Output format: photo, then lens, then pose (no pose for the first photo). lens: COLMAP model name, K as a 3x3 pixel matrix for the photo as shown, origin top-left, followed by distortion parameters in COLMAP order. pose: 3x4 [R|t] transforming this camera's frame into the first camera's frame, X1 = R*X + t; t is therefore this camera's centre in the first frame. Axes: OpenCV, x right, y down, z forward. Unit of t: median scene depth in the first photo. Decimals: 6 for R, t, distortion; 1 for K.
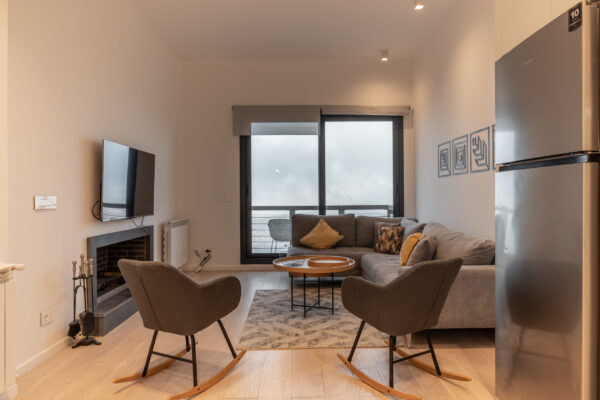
lens RADIAL K [[400.5, 0, 300.7], [0, 400.5, 200.7], [0, 0, 1]] dist [-0.008760, -0.007226]
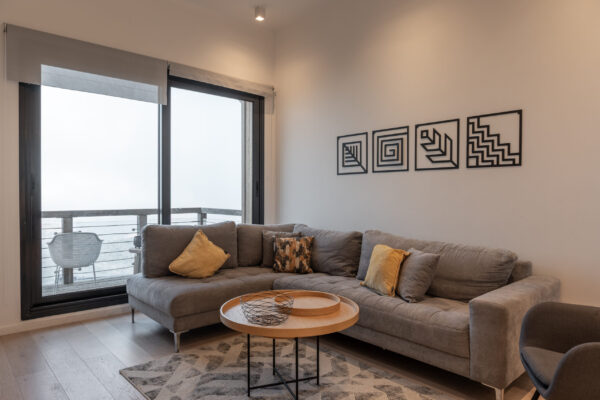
lens RADIAL K [[400.5, 0, 299.9], [0, 400.5, 199.1], [0, 0, 1]] dist [-0.008760, -0.007226]
pose [[0.750322, 0.005470, 0.661050, -0.258972], [-0.000555, 0.999971, -0.007645, -0.001151], [-0.661073, 0.005369, 0.750303, 0.404076]]
